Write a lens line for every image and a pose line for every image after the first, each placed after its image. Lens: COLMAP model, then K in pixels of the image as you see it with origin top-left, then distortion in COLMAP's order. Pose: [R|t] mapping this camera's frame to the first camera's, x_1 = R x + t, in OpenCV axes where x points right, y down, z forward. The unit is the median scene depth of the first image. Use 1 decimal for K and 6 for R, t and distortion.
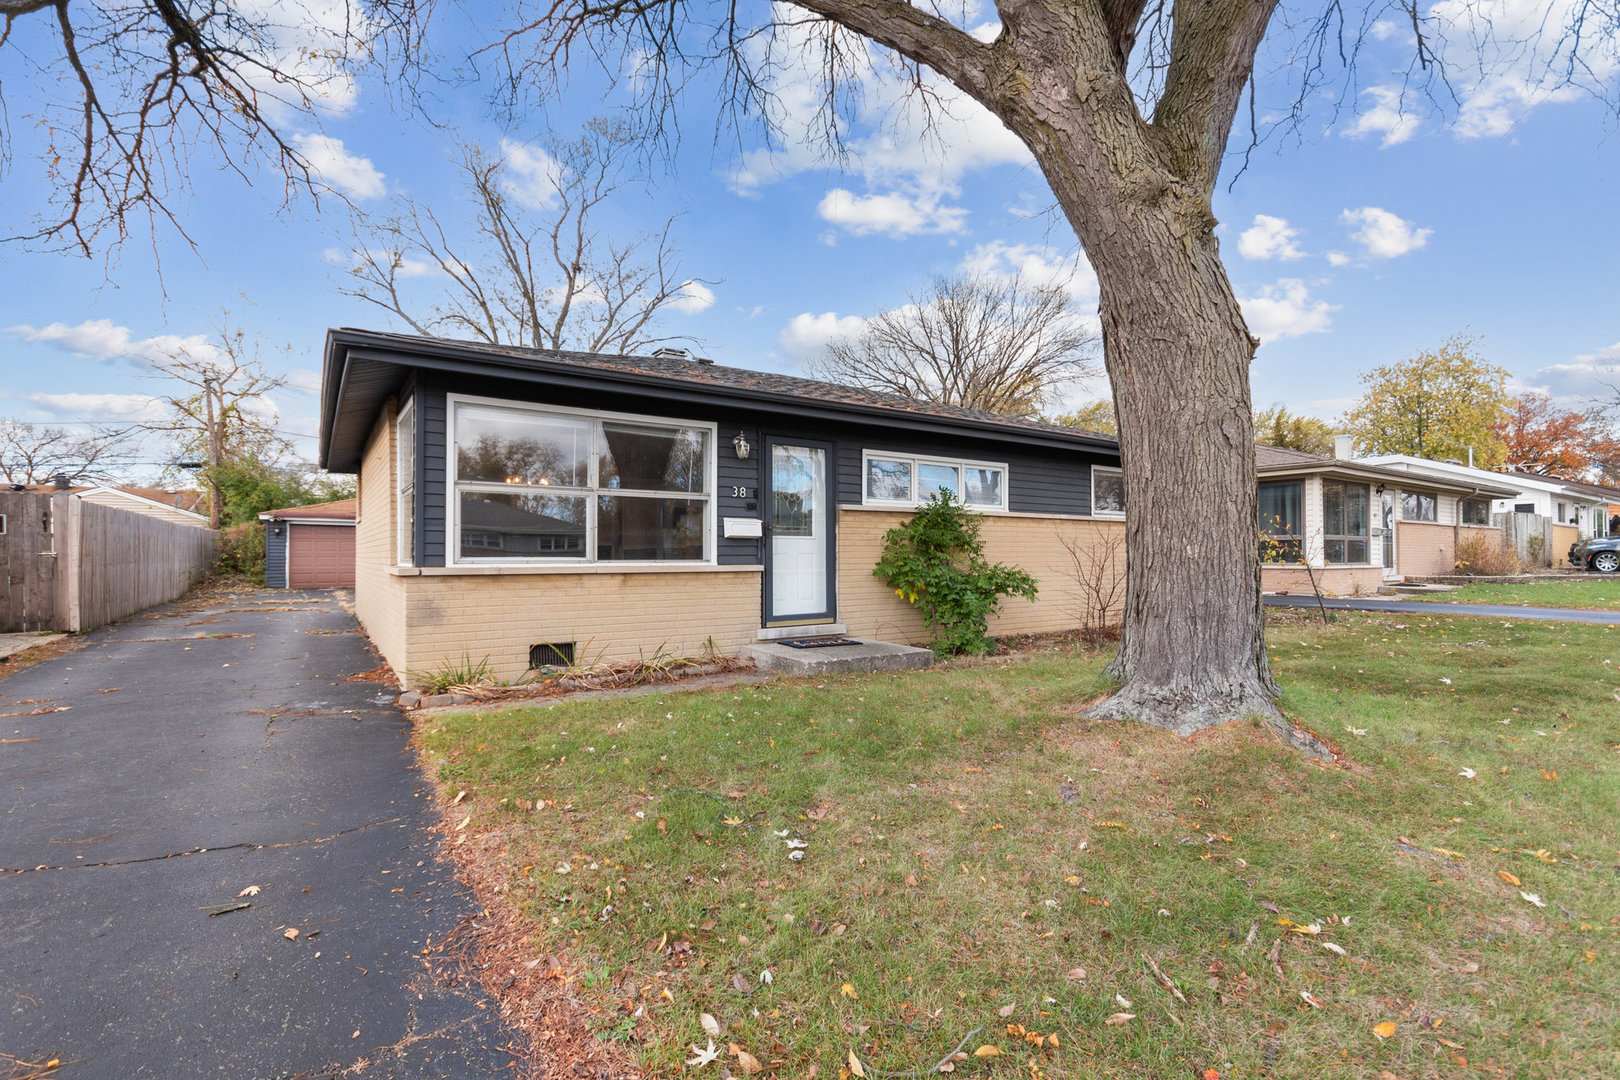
lens RADIAL K [[731.6, 0, 804.0], [0, 731.6, 535.8], [0, 0, 1]] dist [-0.002016, 0.000003]
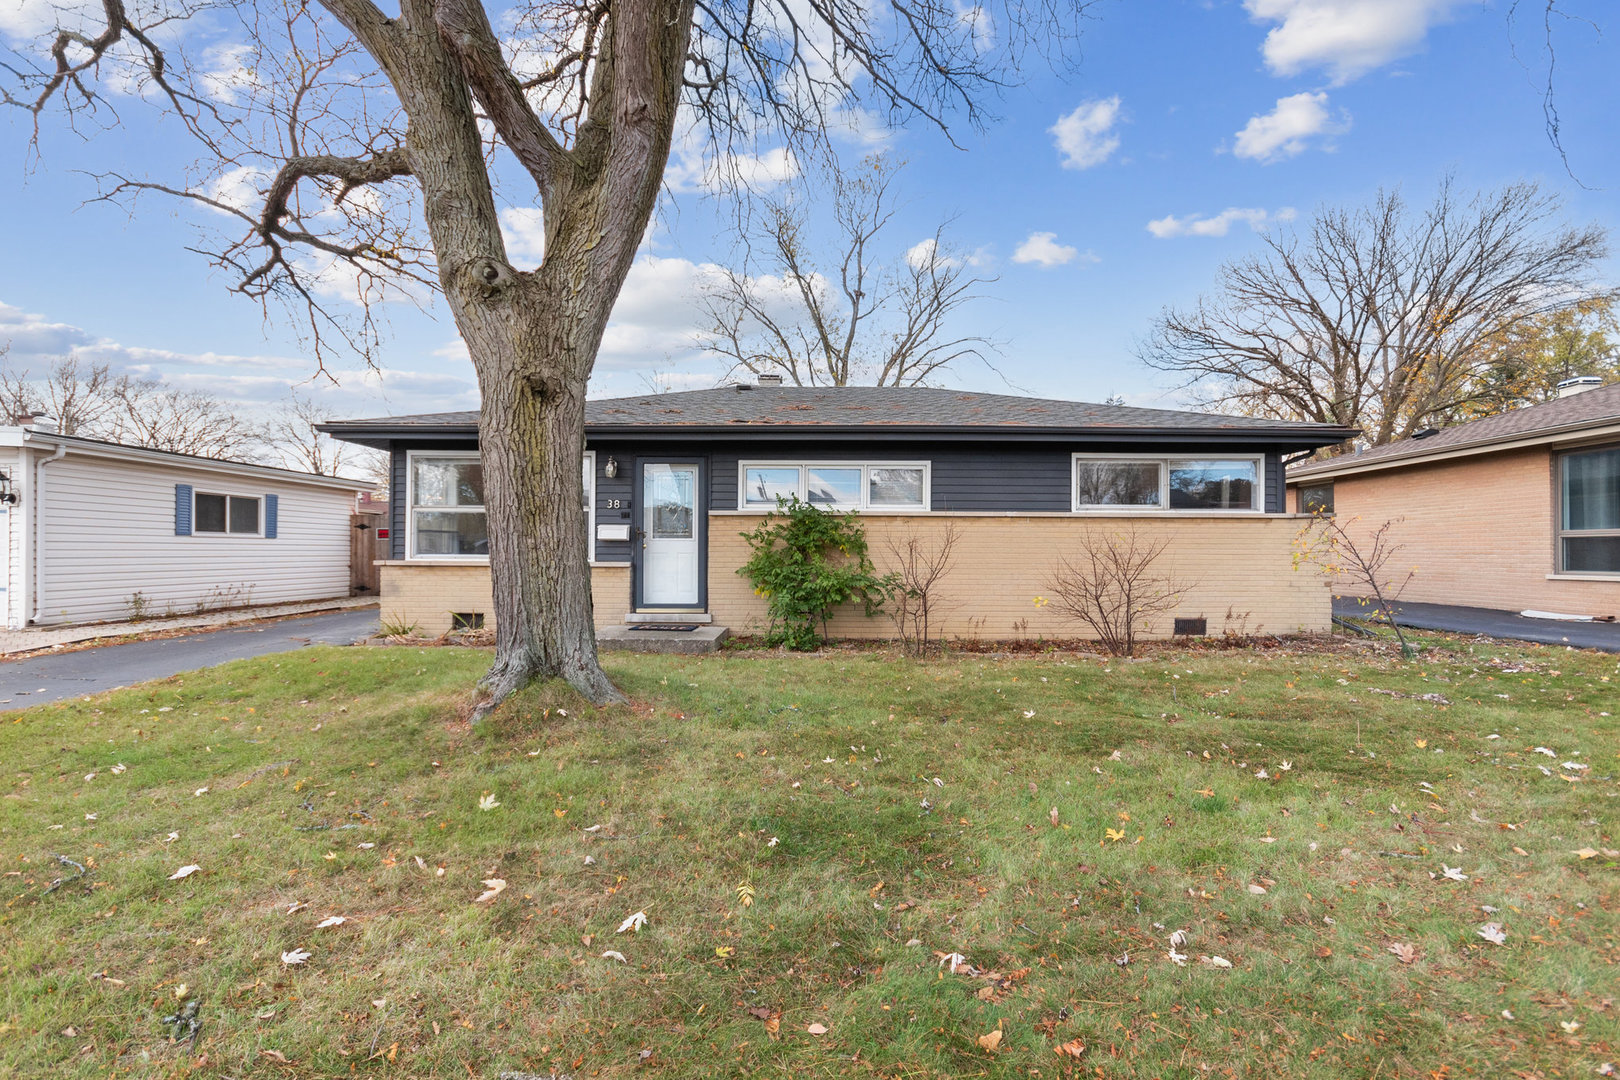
lens RADIAL K [[731.6, 0, 802.0], [0, 731.6, 549.3], [0, 0, 1]] dist [-0.002016, 0.000003]
pose [[0.824618, 0.000789, -0.565689, 0.817031], [0.008588, 0.999866, 0.013914, 0.003163], [0.565625, -0.016331, 0.824501, 0.128998]]
